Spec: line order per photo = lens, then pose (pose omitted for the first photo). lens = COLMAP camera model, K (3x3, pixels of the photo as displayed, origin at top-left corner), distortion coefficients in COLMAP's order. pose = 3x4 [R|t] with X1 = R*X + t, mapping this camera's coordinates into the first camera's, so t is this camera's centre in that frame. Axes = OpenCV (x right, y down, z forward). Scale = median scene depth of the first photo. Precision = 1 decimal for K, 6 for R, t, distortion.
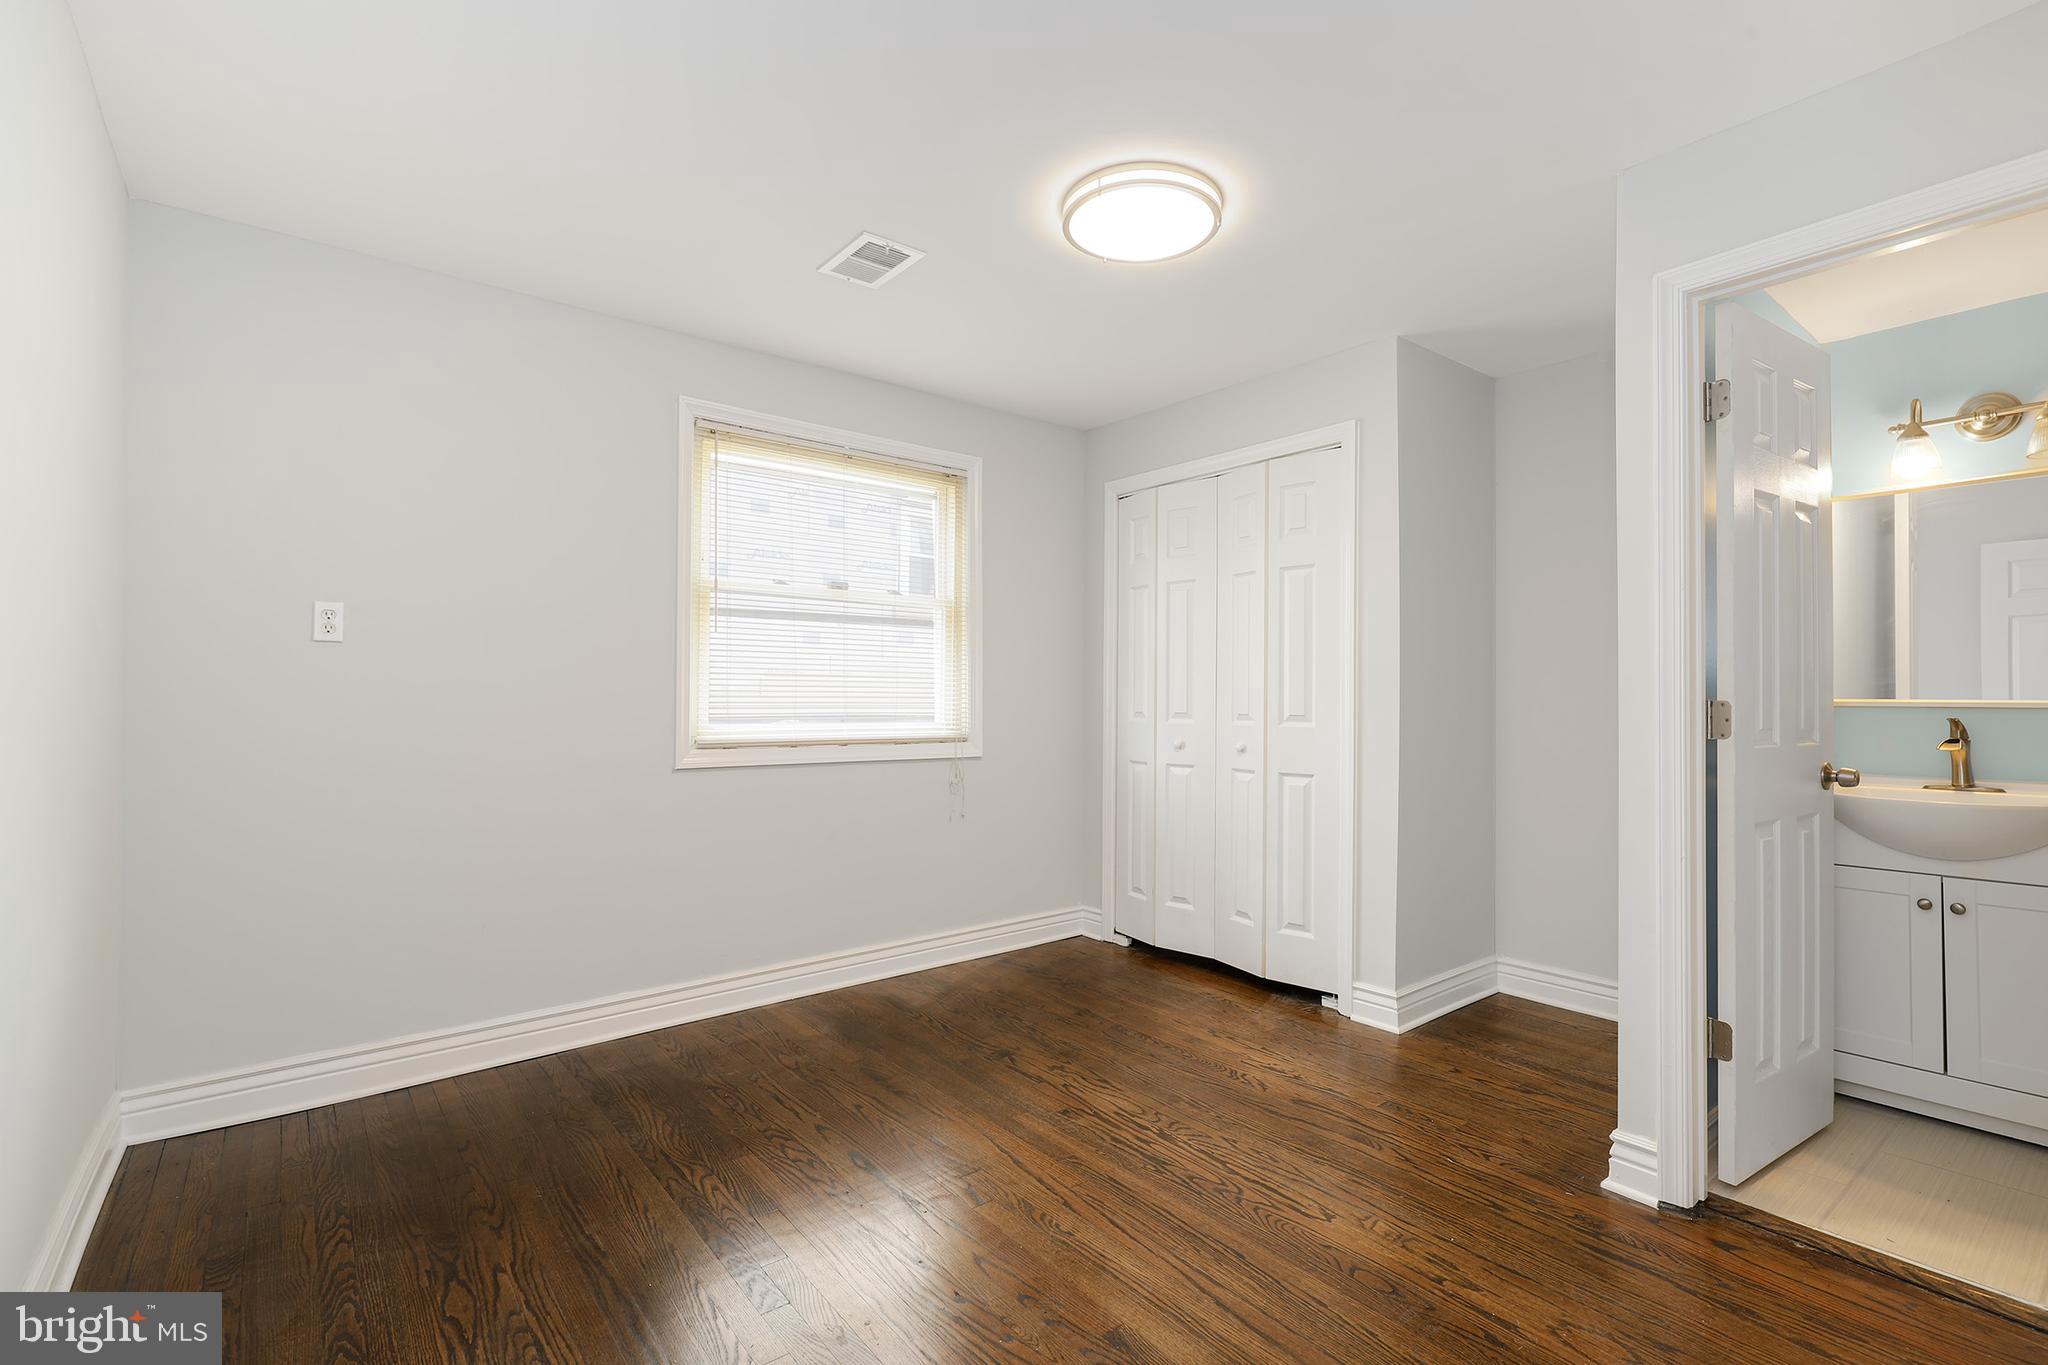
lens RADIAL K [[926.6, 0, 1026.6], [0, 926.6, 692.0], [0, 0, 1]] dist [-0.000994, -0.000271]
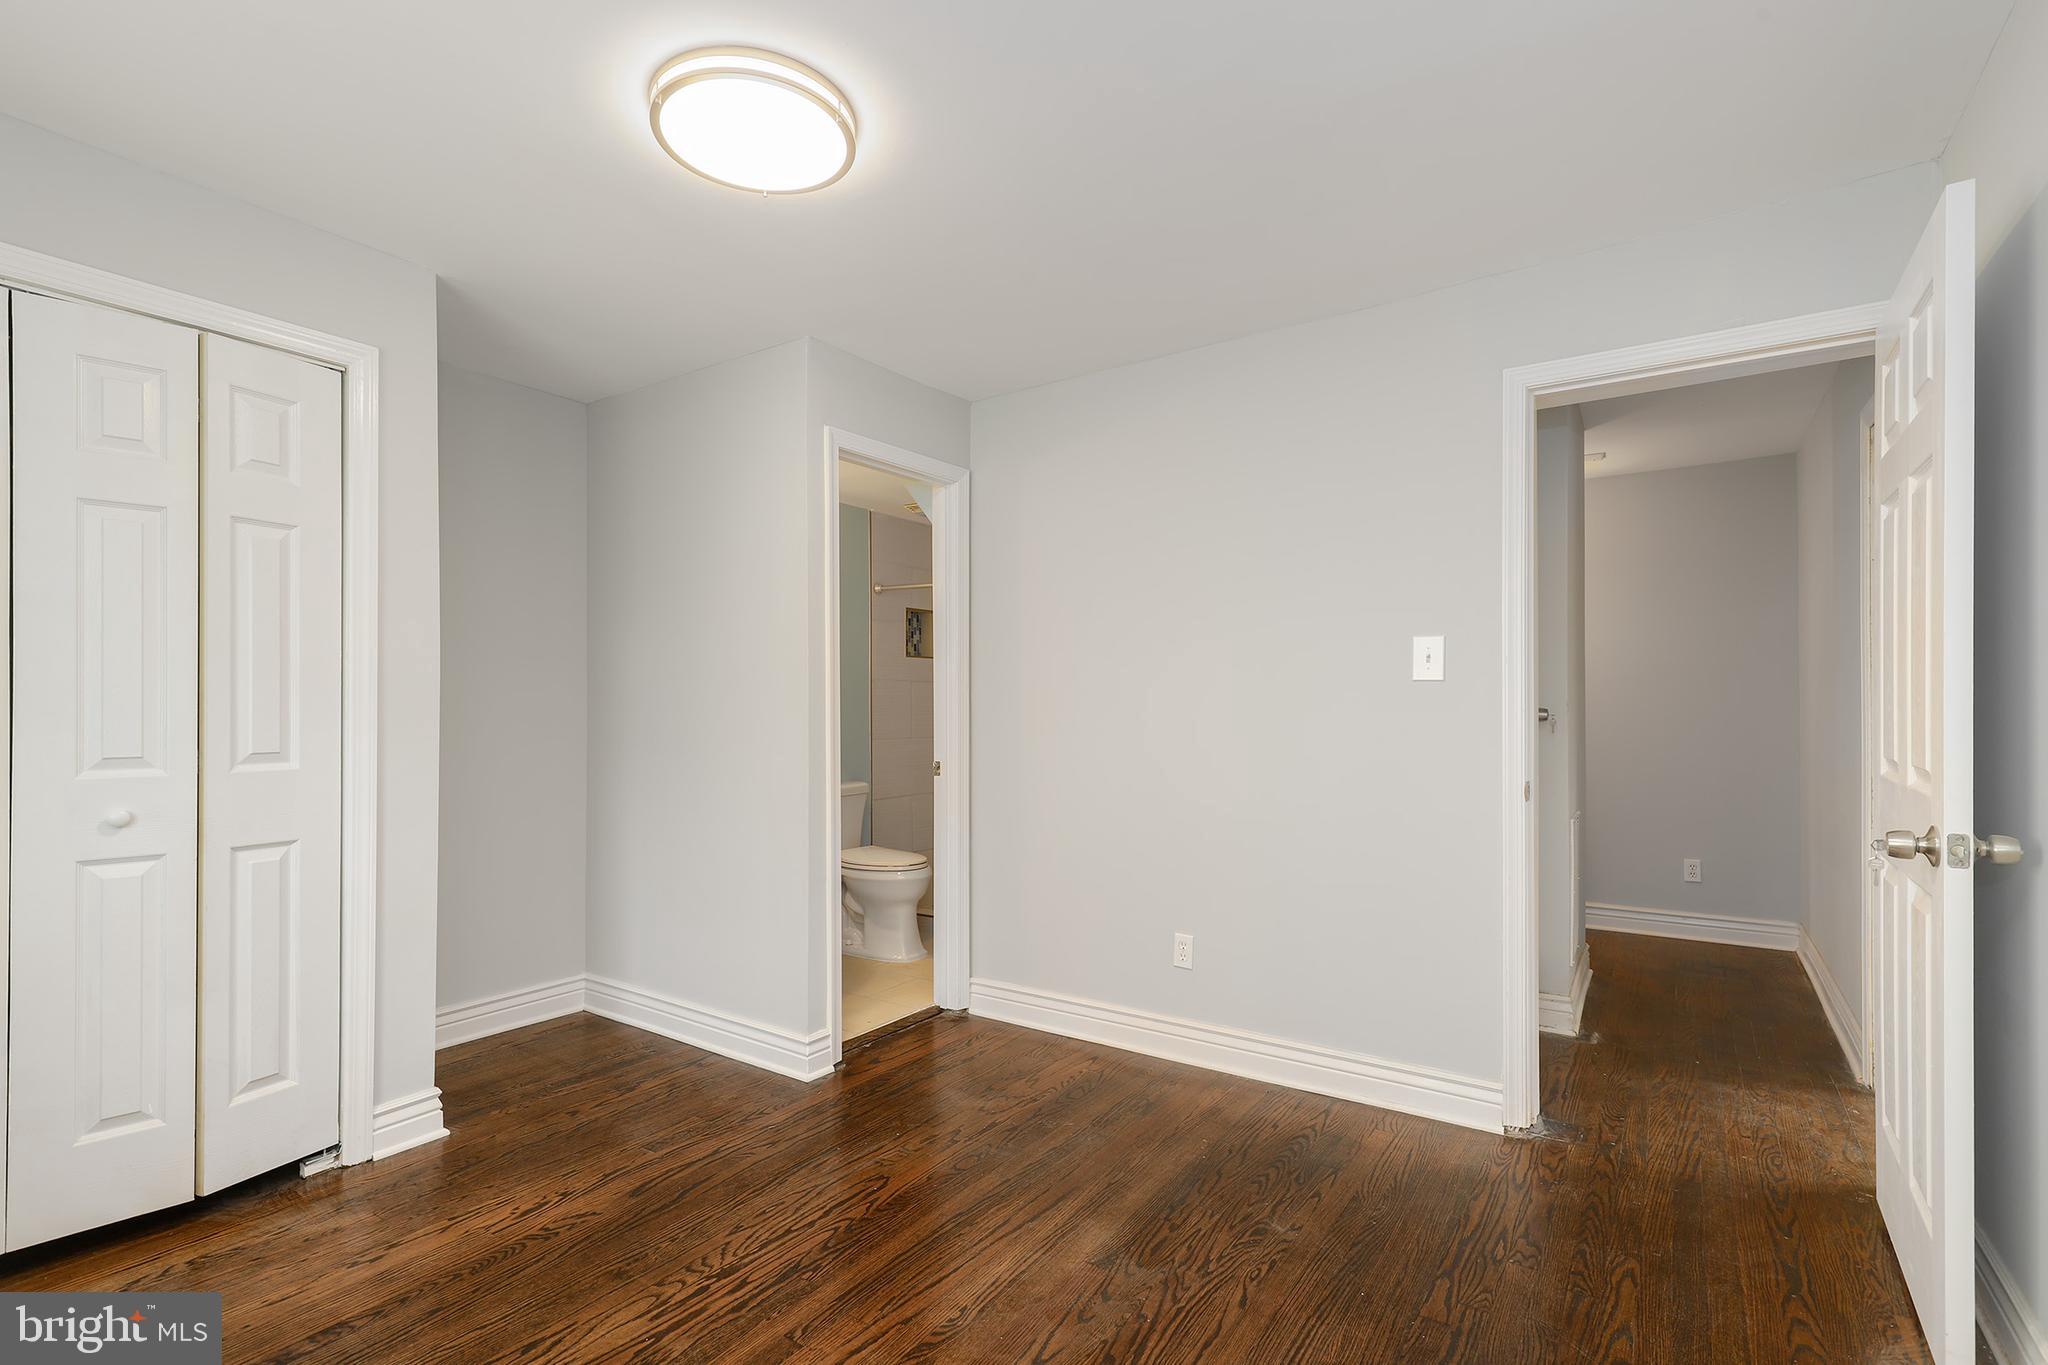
lens RADIAL K [[931.3, 0, 1029.6], [0, 931.3, 703.6], [0, 0, 1]] dist [0.000328, -0.000267]
pose [[-0.287441, 0.003791, 0.957791, -0.588226], [0.000021, 0.999992, -0.003951, -0.007695], [-0.957798, -0.001115, -0.287439, 0.825958]]
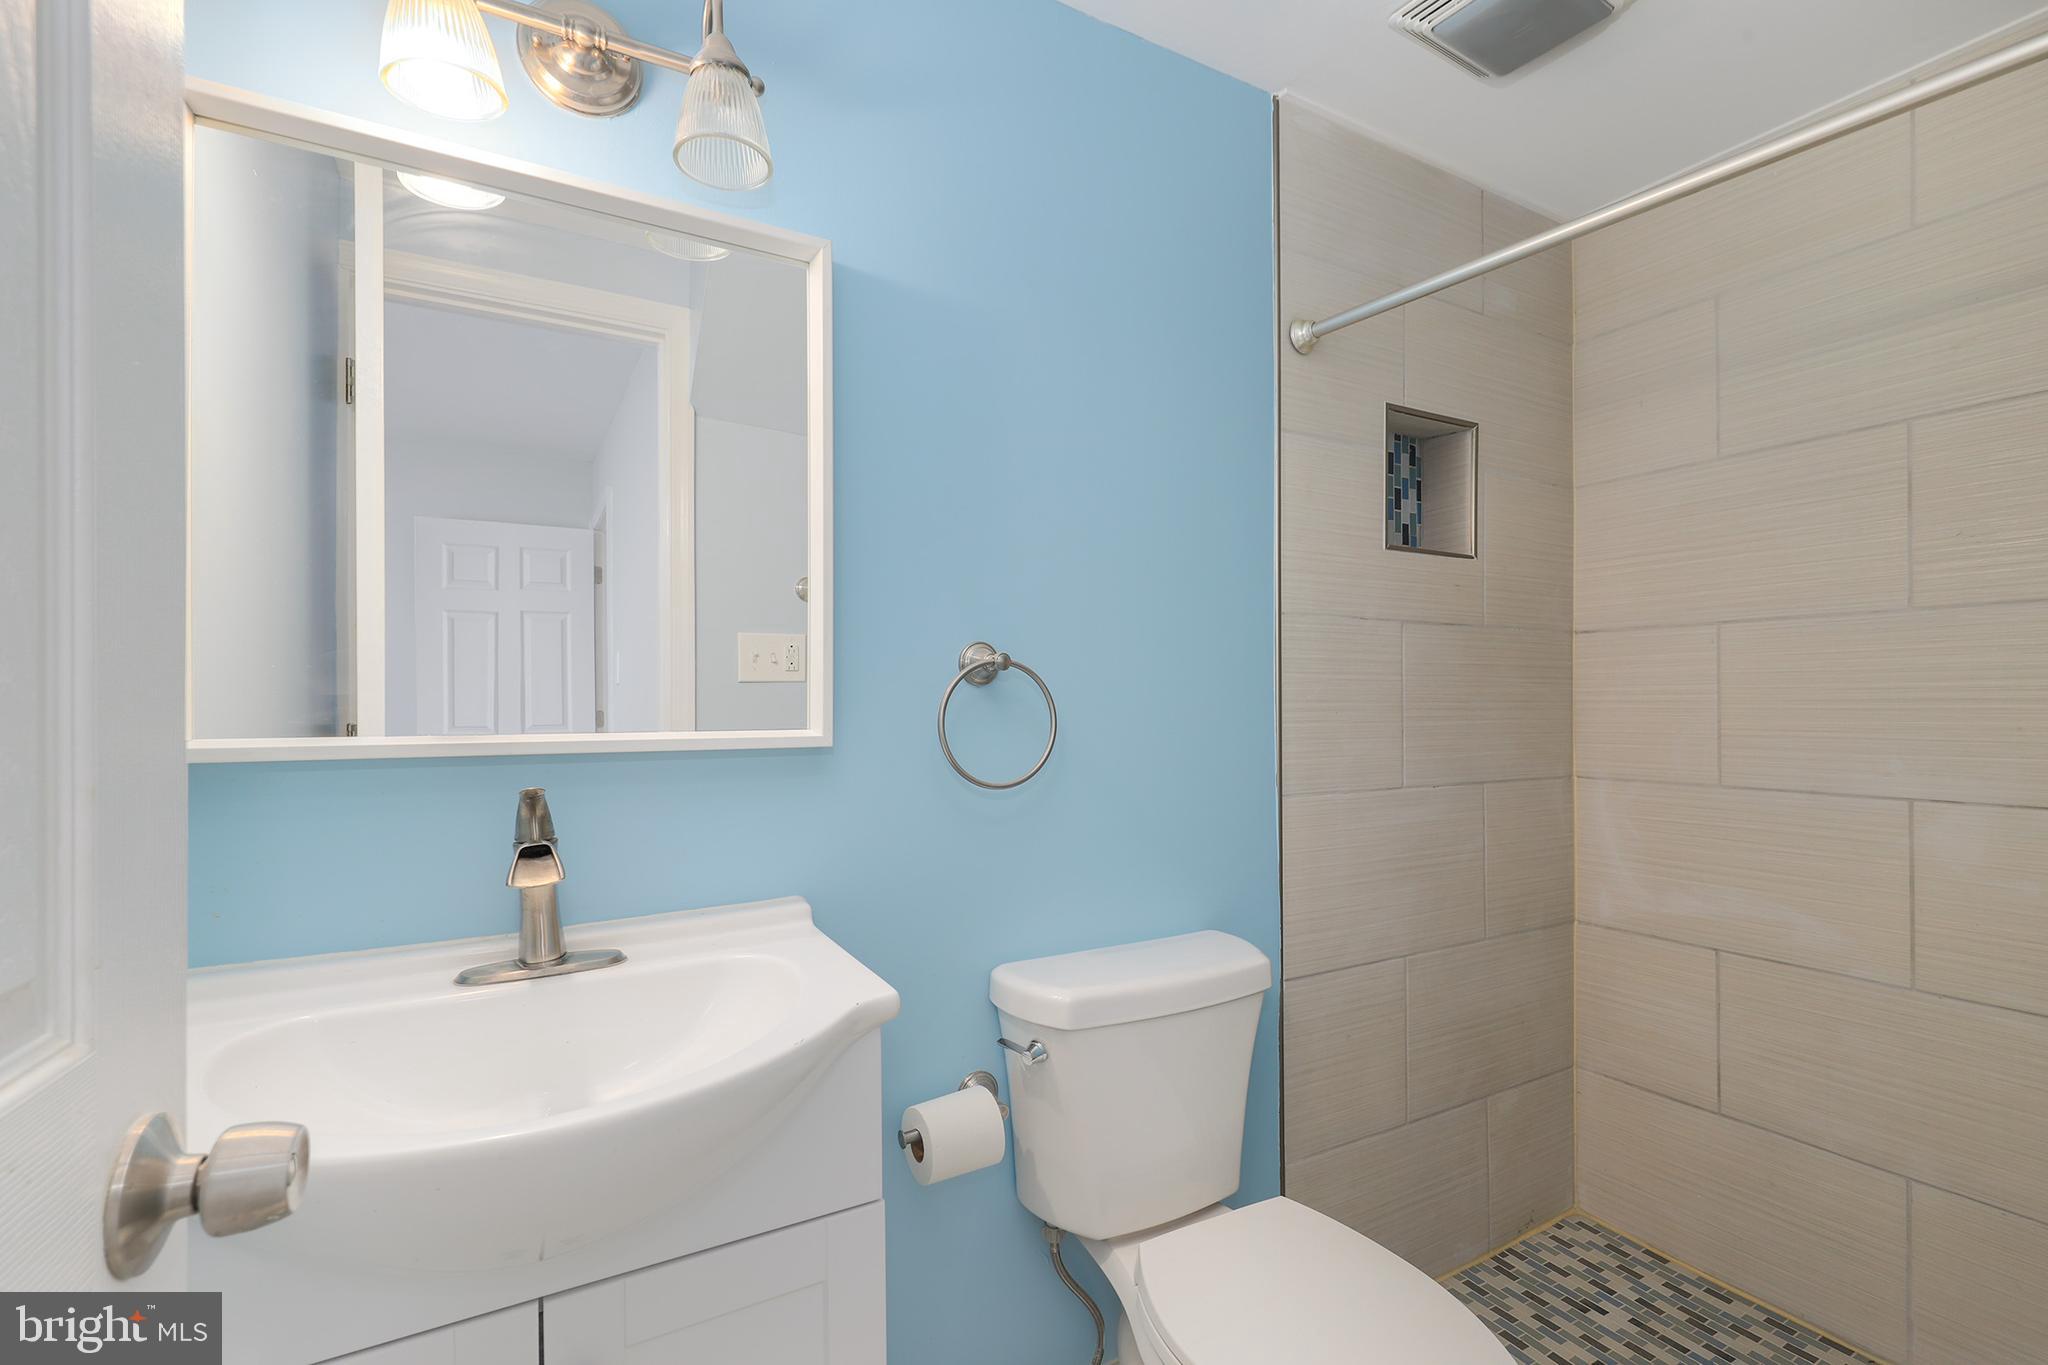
lens RADIAL K [[931.3, 0, 1029.6], [0, 931.3, 703.6], [0, 0, 1]] dist [0.000328, -0.000267]
pose [[0.147485, 0.001202, 0.989064, 0.597514], [0.000276, 0.999999, -0.001257, -0.006653], [-0.989064, 0.000459, 0.147484, 0.673818]]
